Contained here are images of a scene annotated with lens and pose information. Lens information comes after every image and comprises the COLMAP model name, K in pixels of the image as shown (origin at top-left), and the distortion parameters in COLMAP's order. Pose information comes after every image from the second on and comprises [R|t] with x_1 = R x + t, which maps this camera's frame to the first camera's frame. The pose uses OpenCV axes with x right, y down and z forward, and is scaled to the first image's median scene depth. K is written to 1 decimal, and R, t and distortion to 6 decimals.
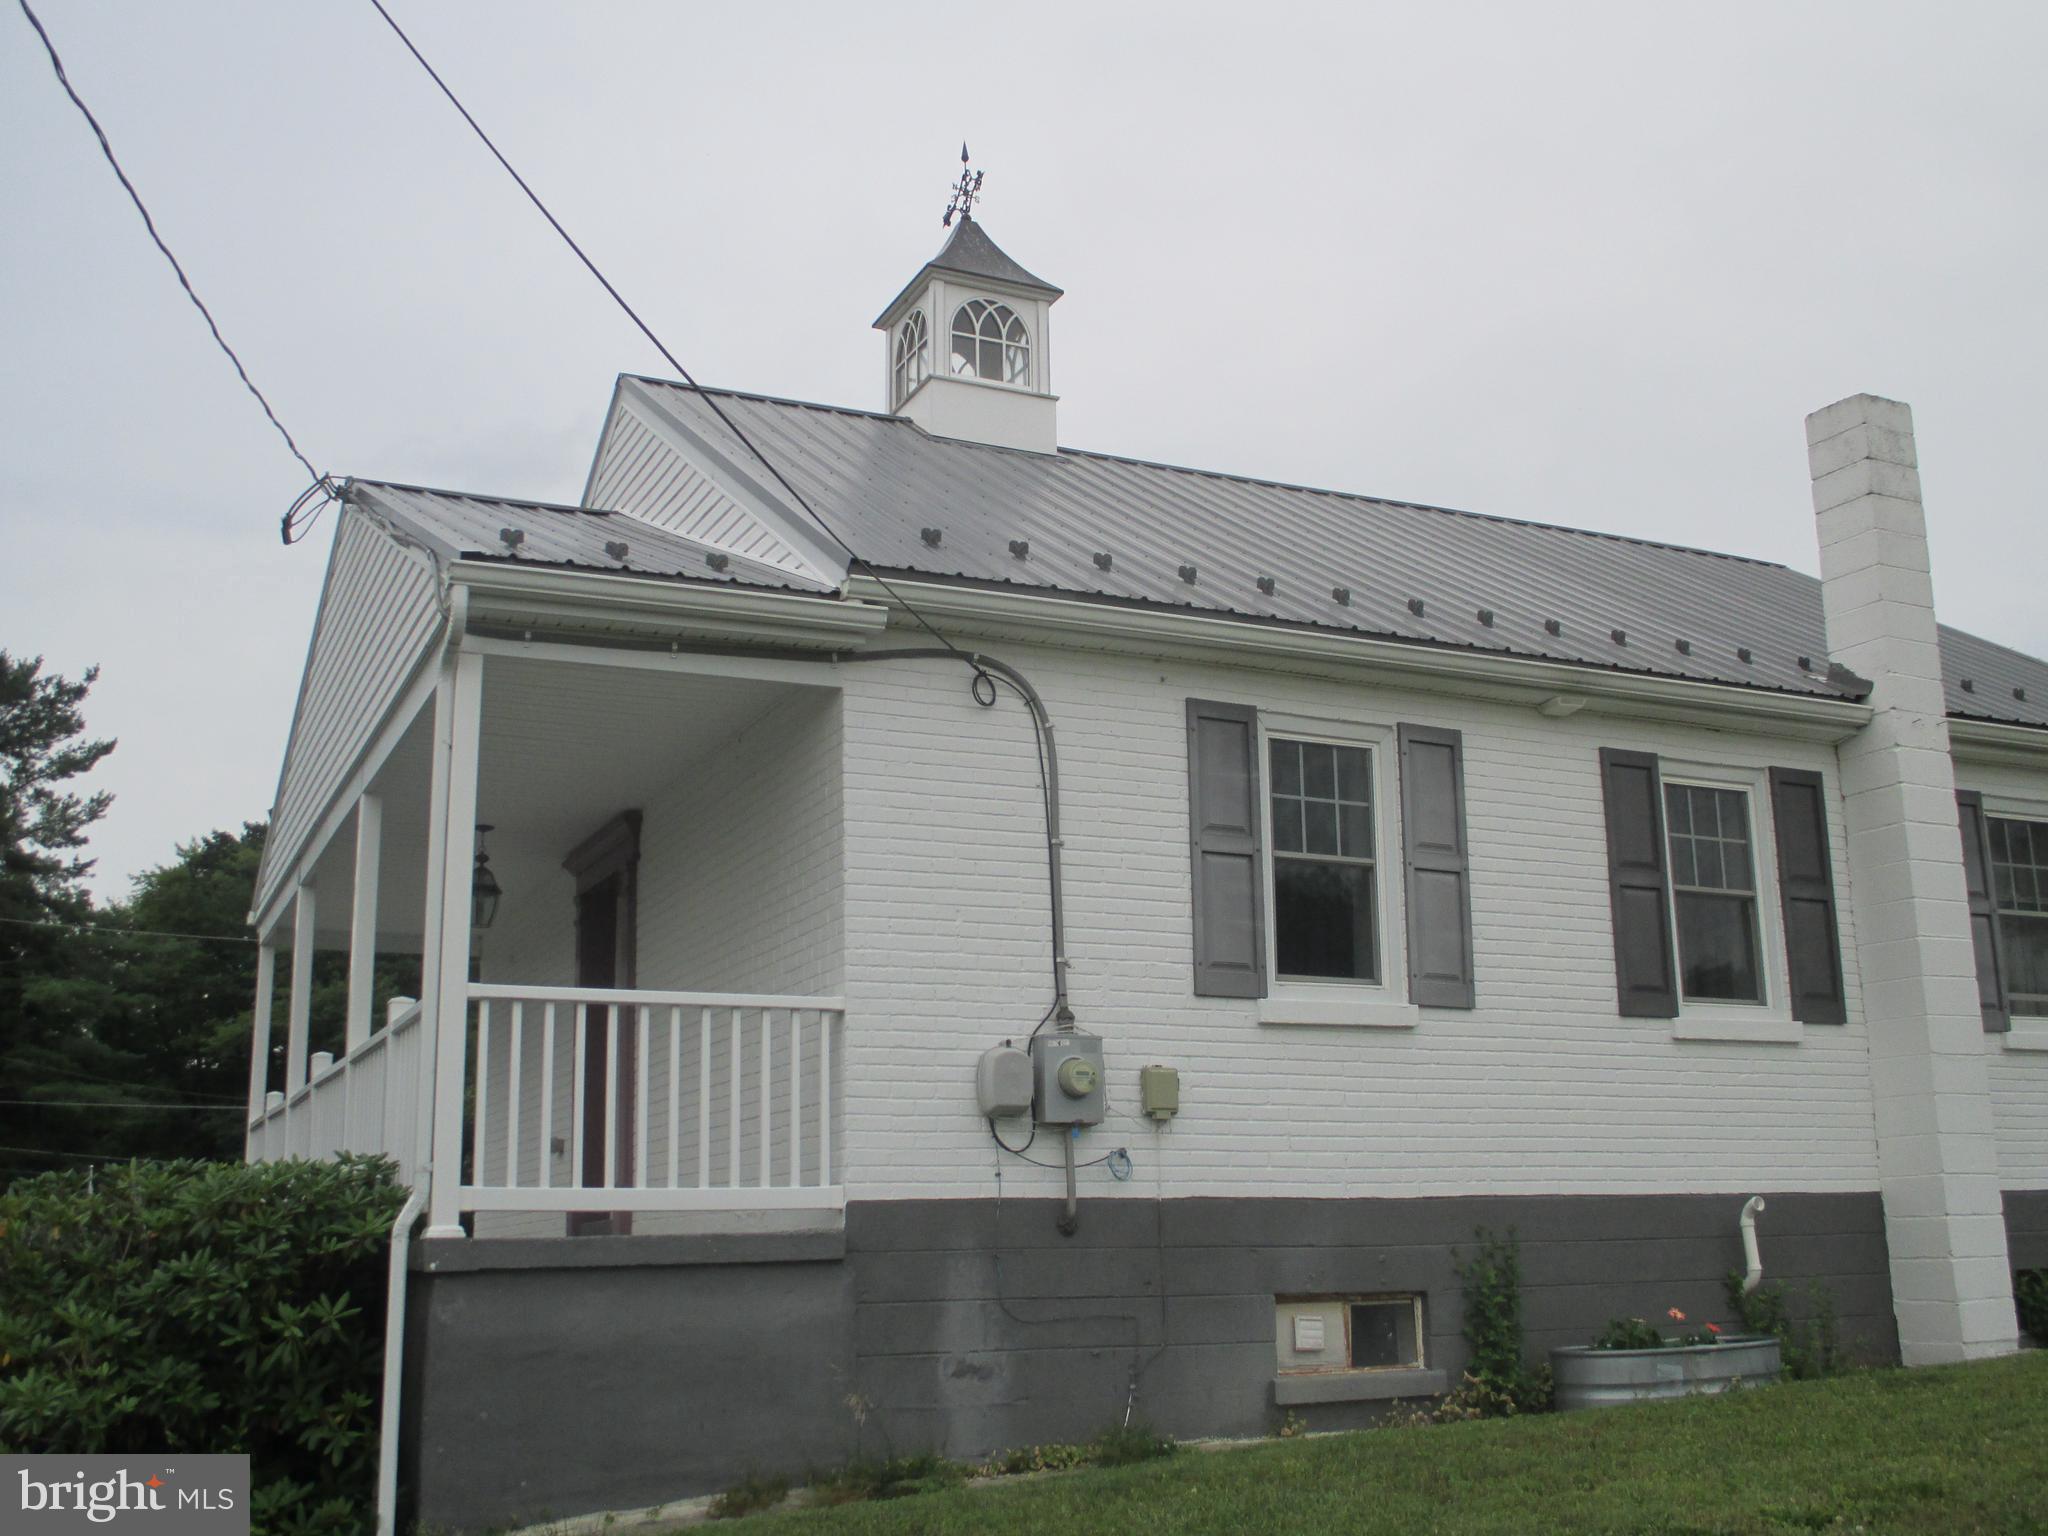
lens RADIAL K [[2088.9, 0, 1024.0], [0, 2088.9, 768.0], [0, 0, 1]] dist [-0.010571, -0.128256]
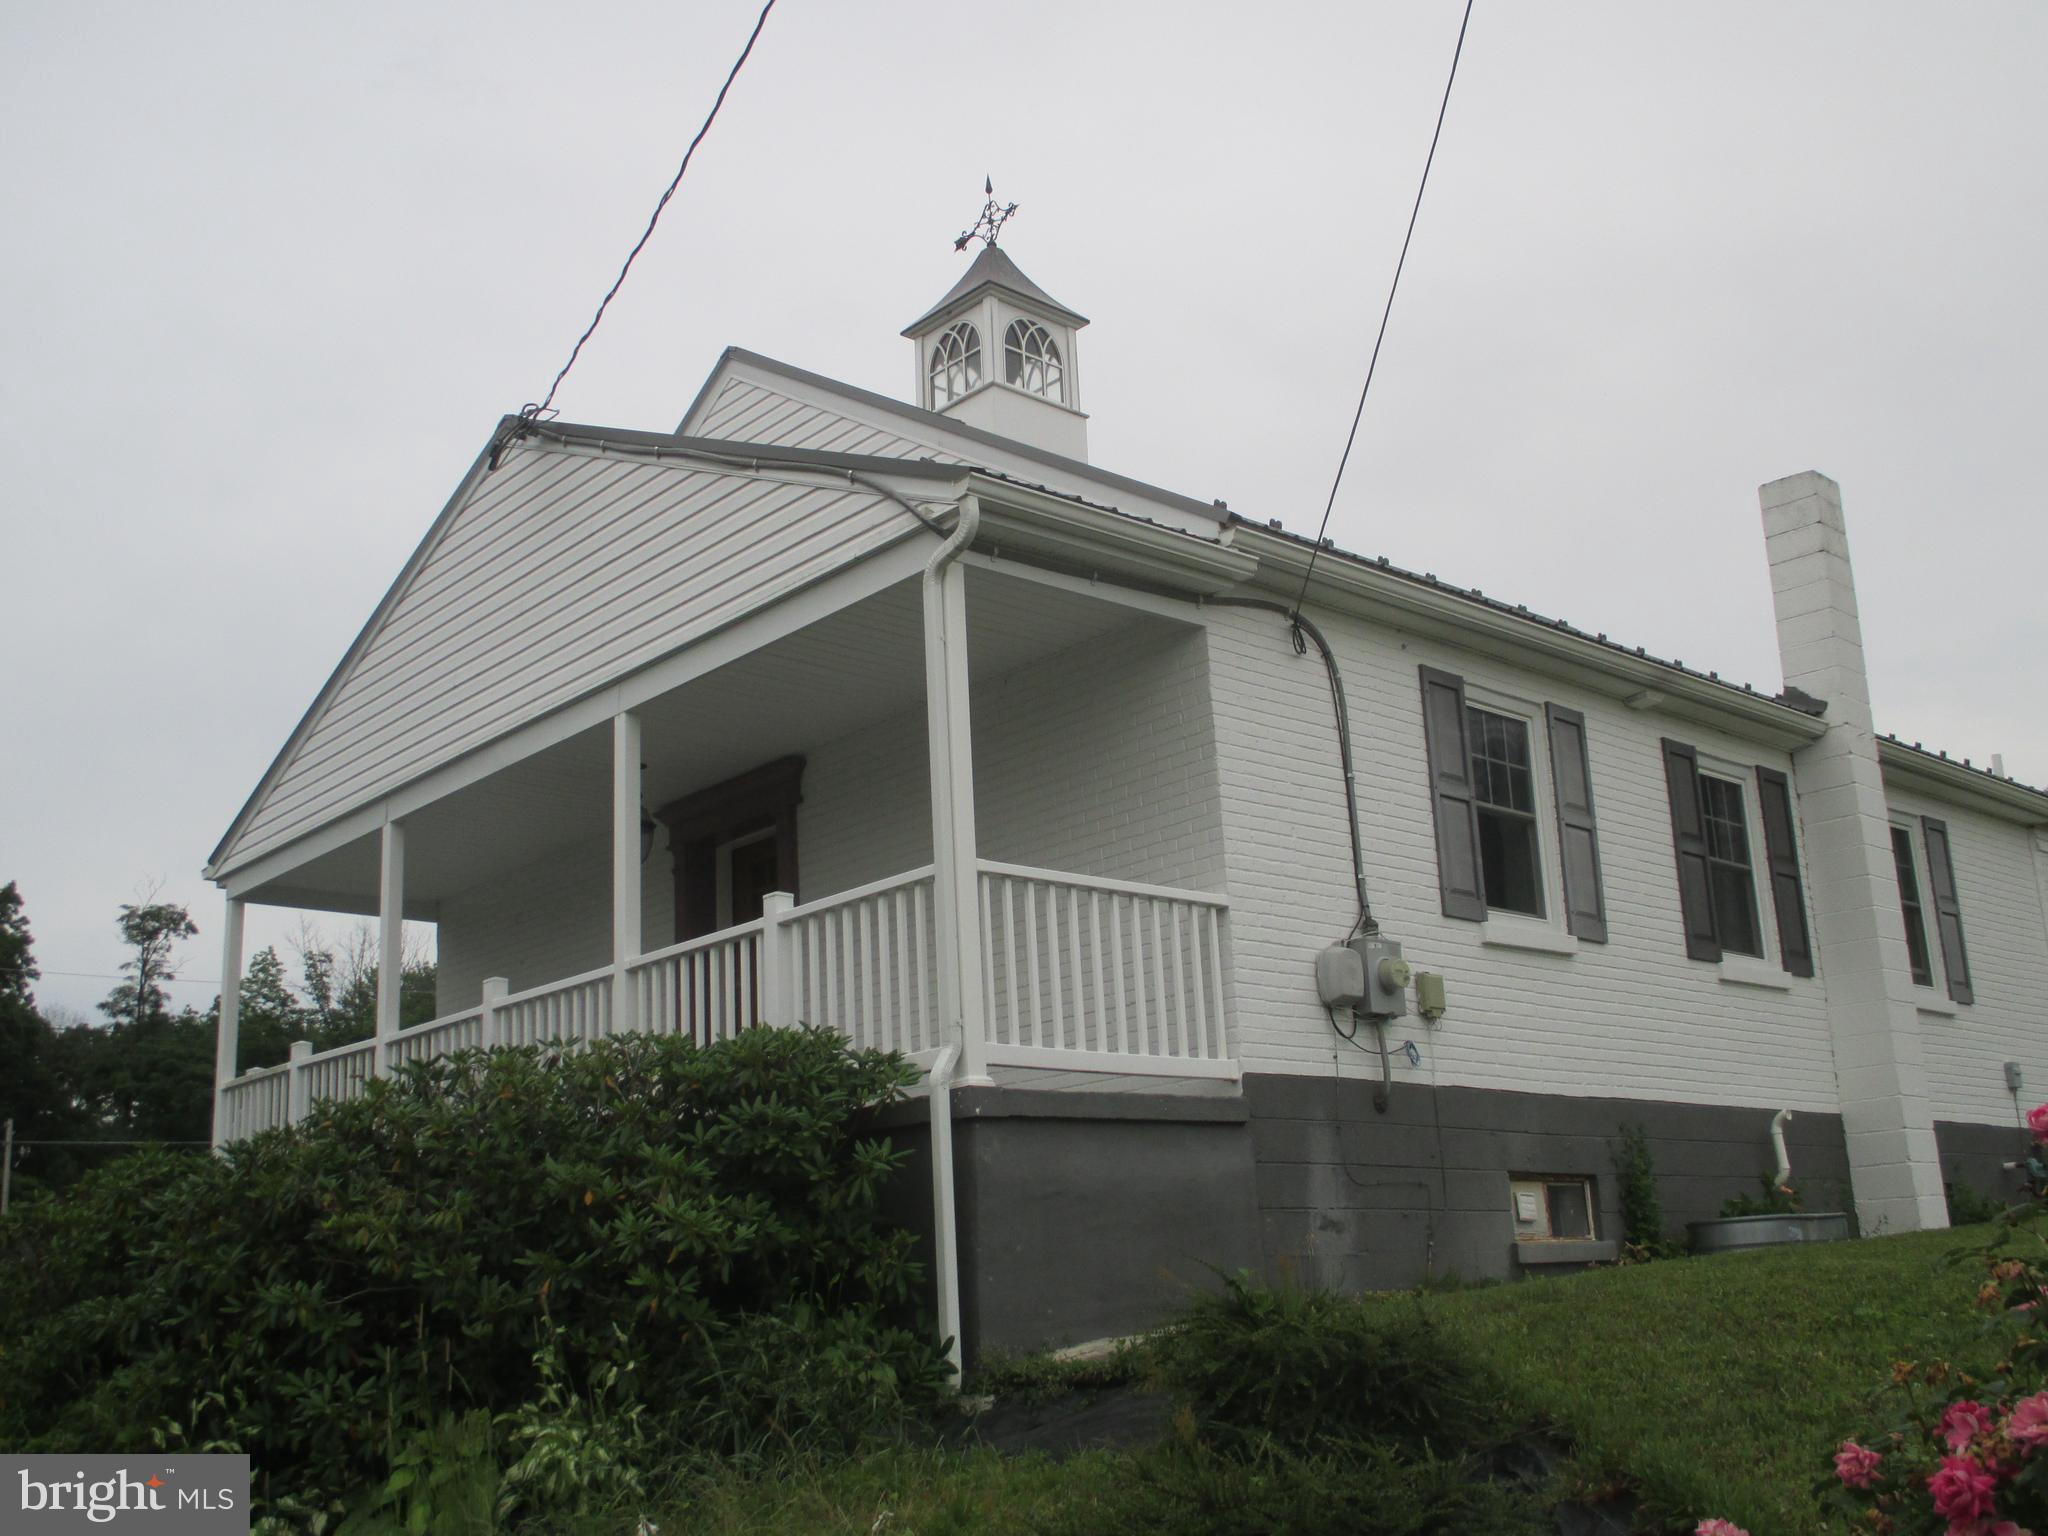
lens RADIAL K [[2088.9, 0, 1024.0], [0, 2088.9, 768.0], [0, 0, 1]] dist [-0.010571, -0.128256]
pose [[0.955141, 0.053155, 0.291341, -0.470943], [-0.040301, 0.997938, -0.049950, 0.091557], [-0.293395, 0.035968, 0.955314, -0.044610]]
